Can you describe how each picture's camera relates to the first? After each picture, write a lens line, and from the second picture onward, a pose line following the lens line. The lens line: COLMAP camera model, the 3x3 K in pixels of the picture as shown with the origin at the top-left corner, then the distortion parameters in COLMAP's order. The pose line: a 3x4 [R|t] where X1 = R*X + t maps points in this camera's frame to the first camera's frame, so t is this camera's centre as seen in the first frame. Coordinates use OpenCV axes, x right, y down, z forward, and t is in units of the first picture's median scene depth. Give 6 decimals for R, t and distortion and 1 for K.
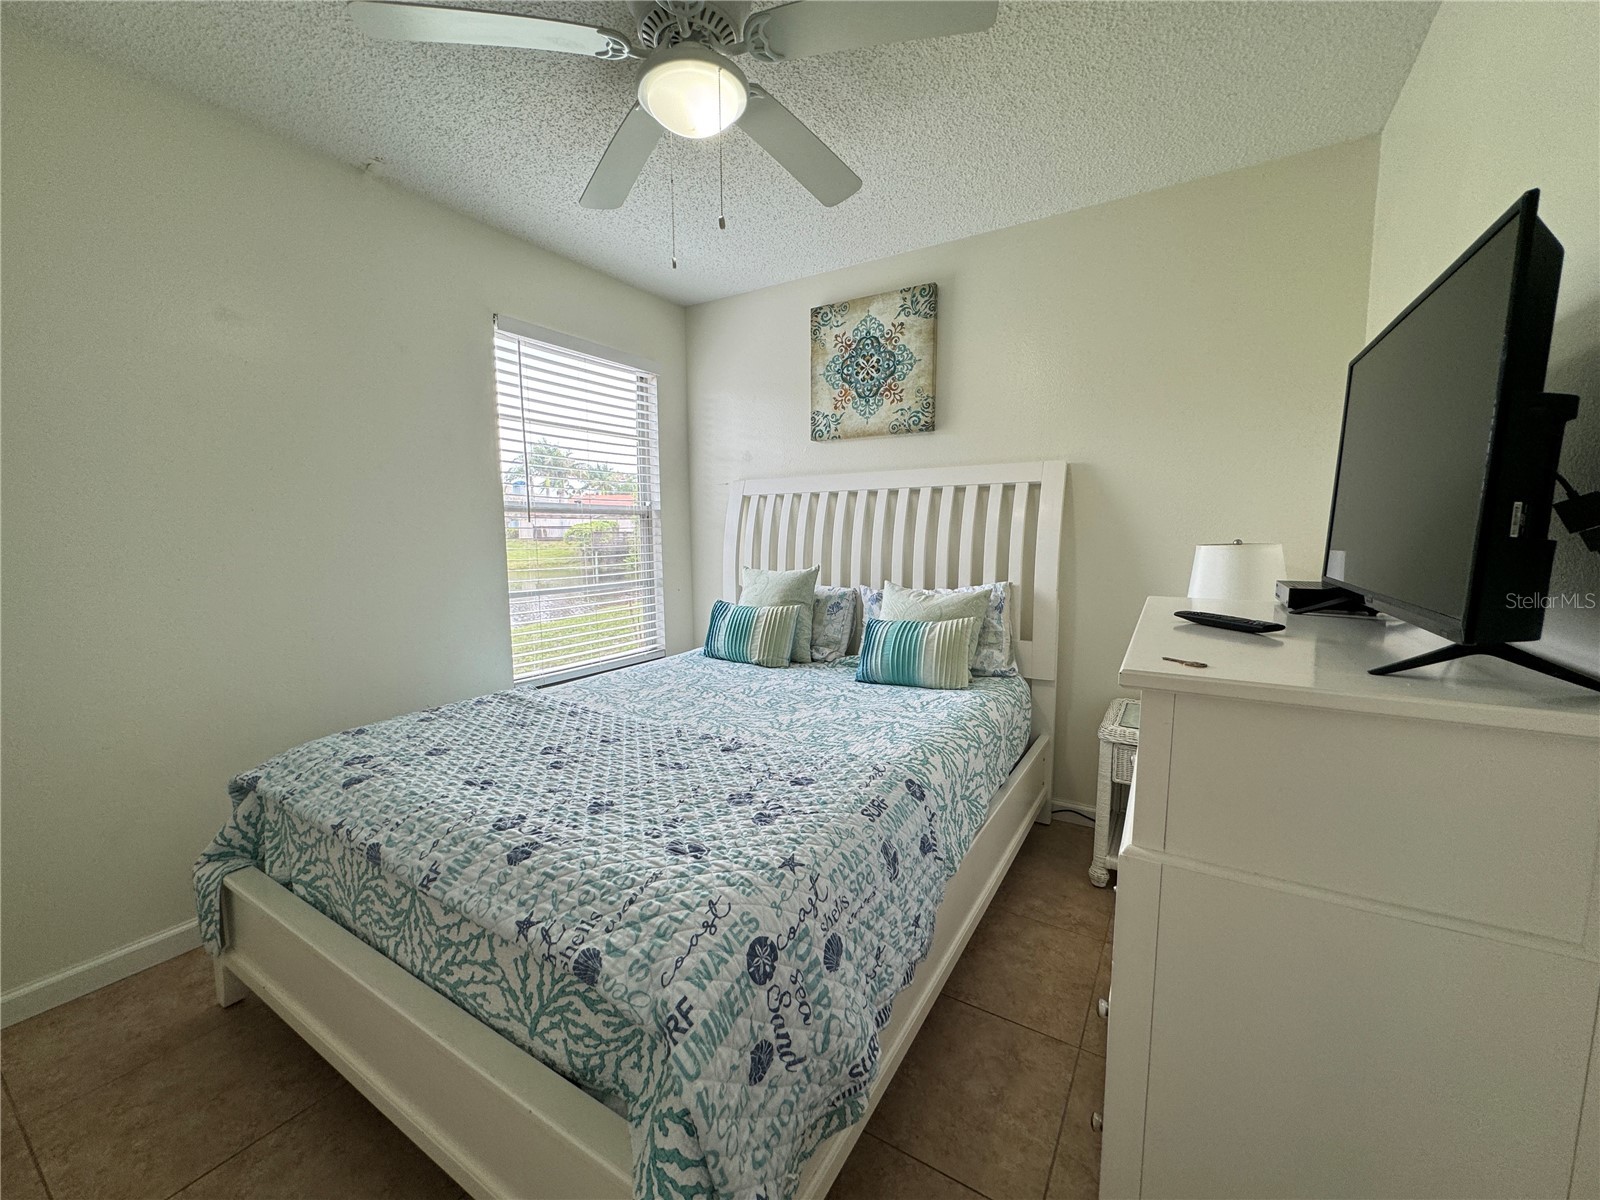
lens RADIAL K [[637.7, 0, 800.0], [0, 637.7, 600.0], [0, 0, 1]] dist [-0.001344, 0.000484]
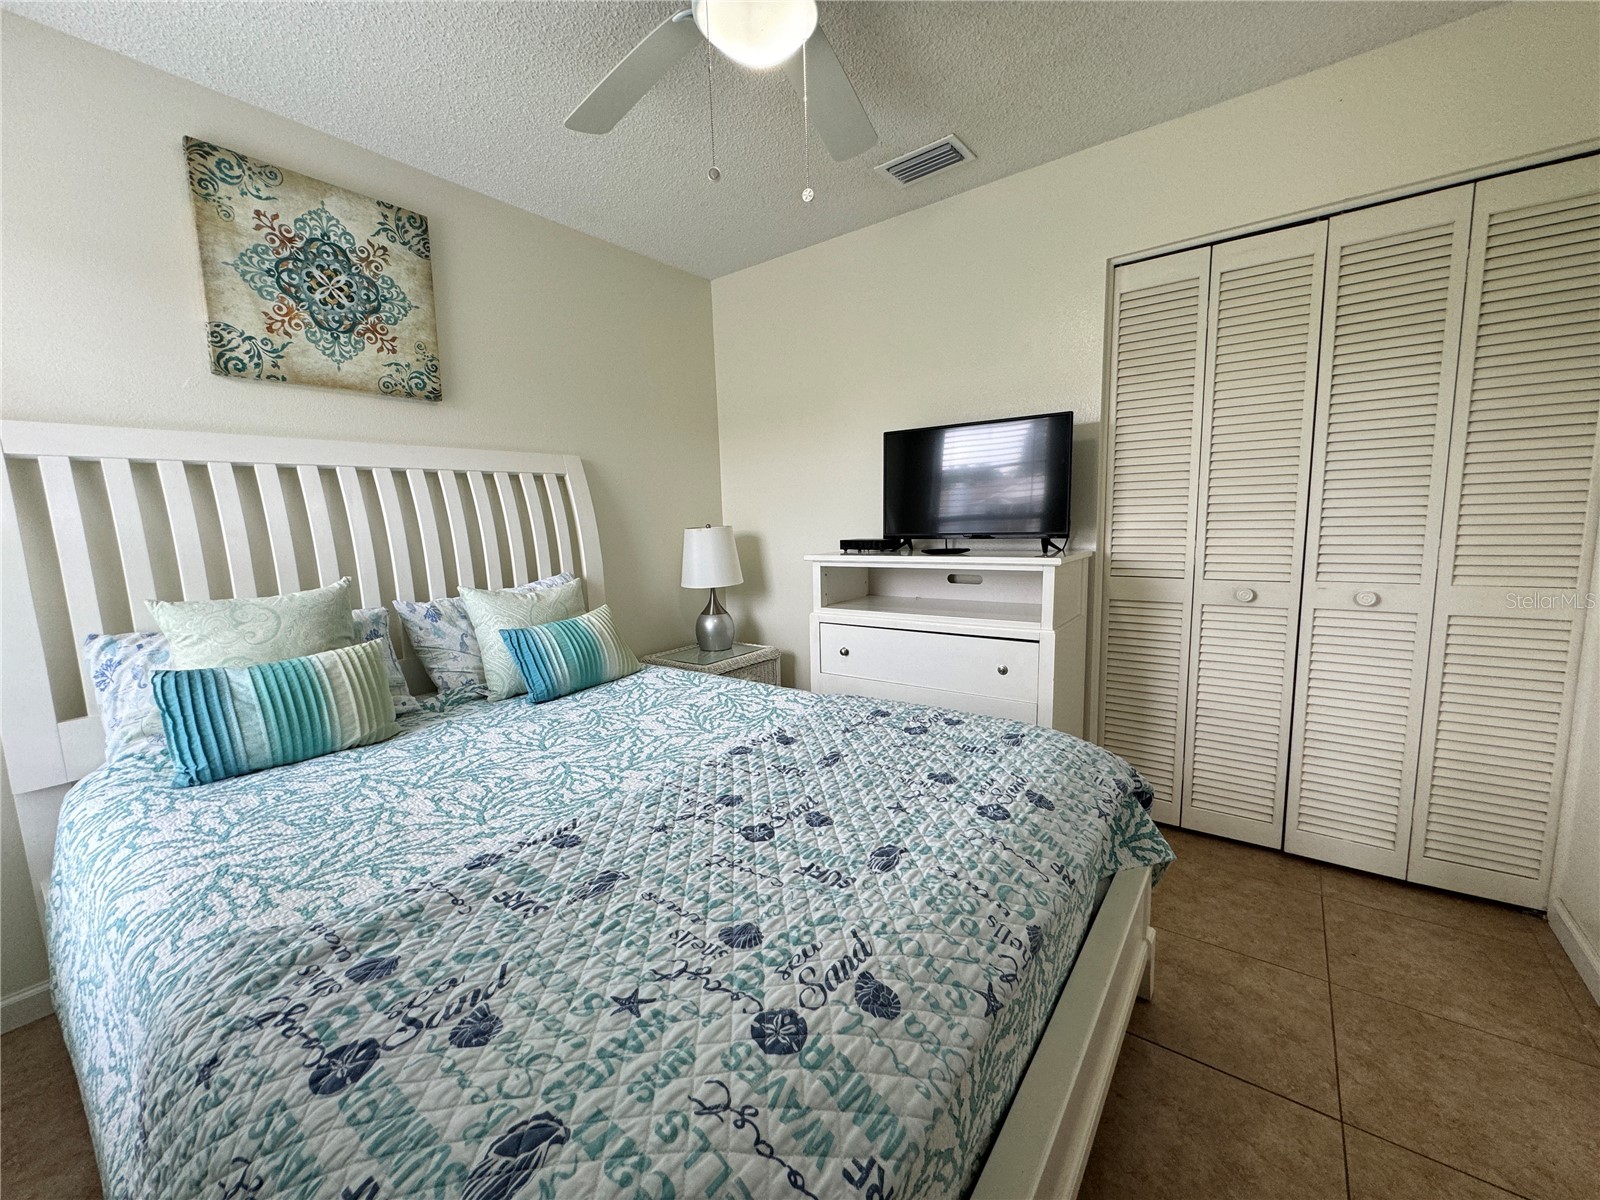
lens RADIAL K [[637.7, 0, 800.0], [0, 637.7, 600.0], [0, 0, 1]] dist [-0.001344, 0.000484]
pose [[0.091337, -0.127137, 0.987671, -0.586846], [0.134561, 0.984296, 0.114259, -0.045771], [-0.986687, 0.122466, 0.107010, 0.487326]]
